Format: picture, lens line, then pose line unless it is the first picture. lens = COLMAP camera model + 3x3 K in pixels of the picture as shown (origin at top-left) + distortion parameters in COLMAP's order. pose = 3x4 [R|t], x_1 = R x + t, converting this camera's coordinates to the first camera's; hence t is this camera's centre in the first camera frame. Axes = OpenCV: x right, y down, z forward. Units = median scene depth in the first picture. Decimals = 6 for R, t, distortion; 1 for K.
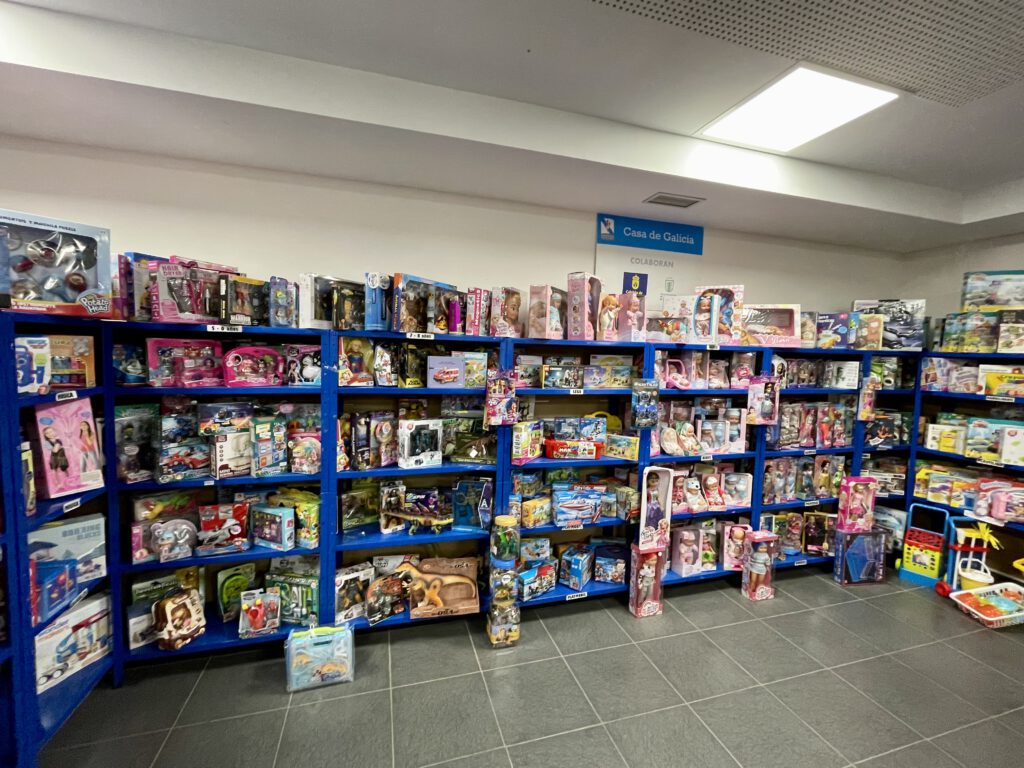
lens RADIAL K [[445.7, 0, 510.4], [0, 445.7, 381.3], [0, 0, 1]] dist [-0.003480, -0.000568]
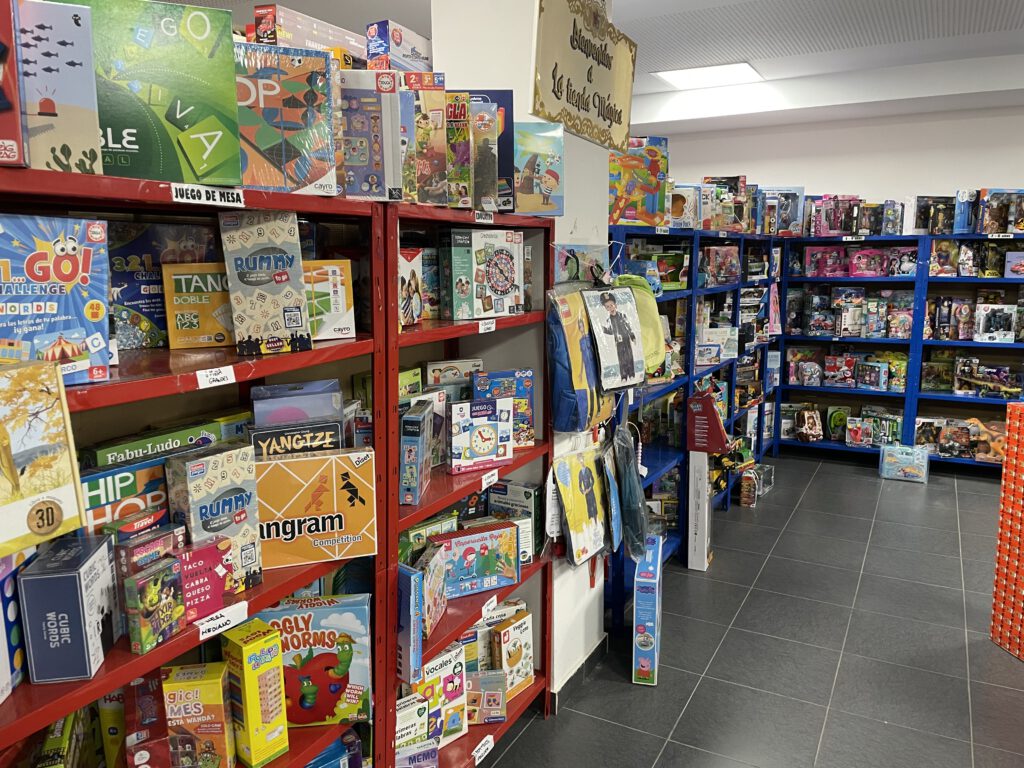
lens RADIAL K [[767.5, 0, 505.5], [0, 767.5, 380.7], [0, 0, 1]] dist [0.026686, -0.042058]
pose [[0.702475, 0.077762, -0.707447, 0.401111], [-0.019253, 0.995726, 0.090331, 0.141108], [0.711447, -0.049835, 0.700970, -1.601172]]
